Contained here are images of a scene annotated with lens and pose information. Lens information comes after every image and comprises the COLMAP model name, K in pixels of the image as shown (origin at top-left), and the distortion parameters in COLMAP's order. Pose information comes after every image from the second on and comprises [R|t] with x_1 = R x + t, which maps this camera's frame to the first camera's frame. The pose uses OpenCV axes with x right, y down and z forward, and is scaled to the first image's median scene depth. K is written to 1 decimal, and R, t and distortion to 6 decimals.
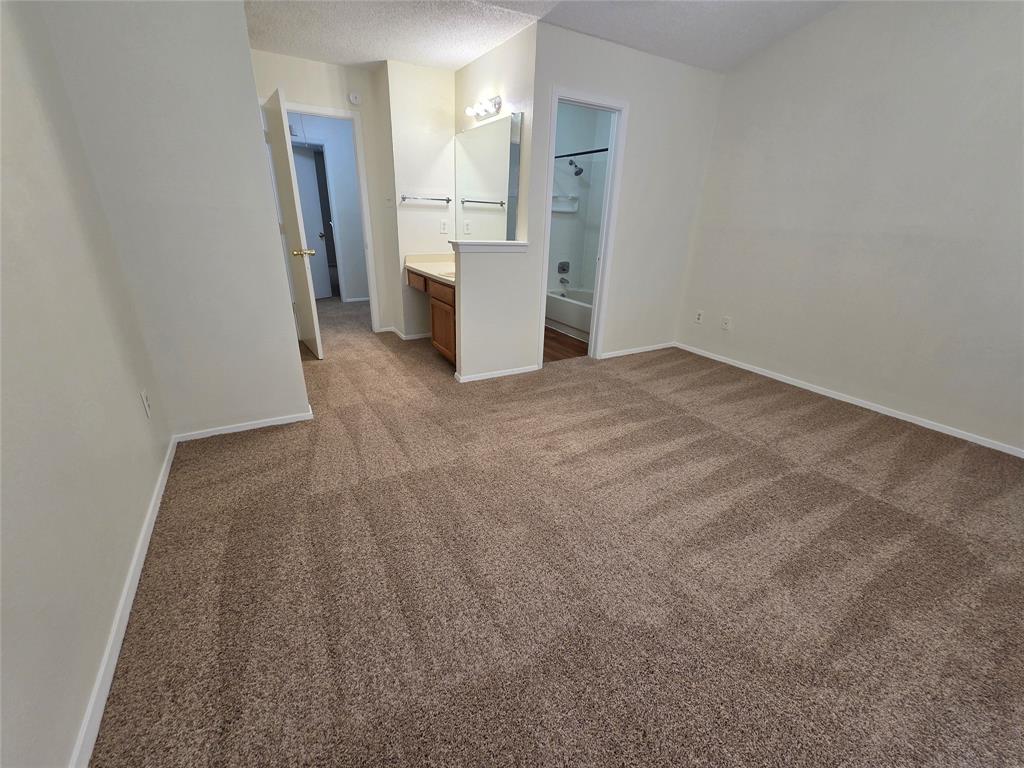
lens RADIAL K [[419.5, 0, 511.6], [0, 419.5, 387.0], [0, 0, 1]] dist [0.000082, 0.000179]
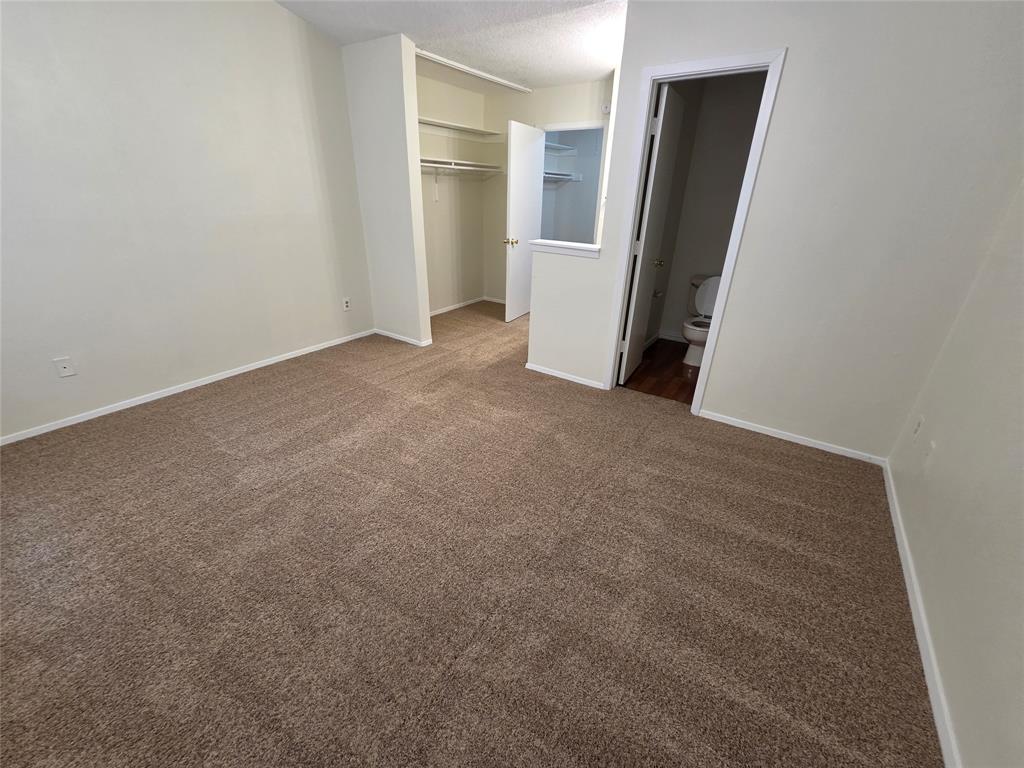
lens RADIAL K [[419.5, 0, 513.1], [0, 419.5, 382.6], [0, 0, 1]] dist [0.000082, 0.000179]
pose [[0.442198, 0.357883, -0.822423, 0.890180], [-0.346936, 0.913819, 0.211115, -0.220795], [0.827101, 0.191974, 0.528252, 0.431765]]
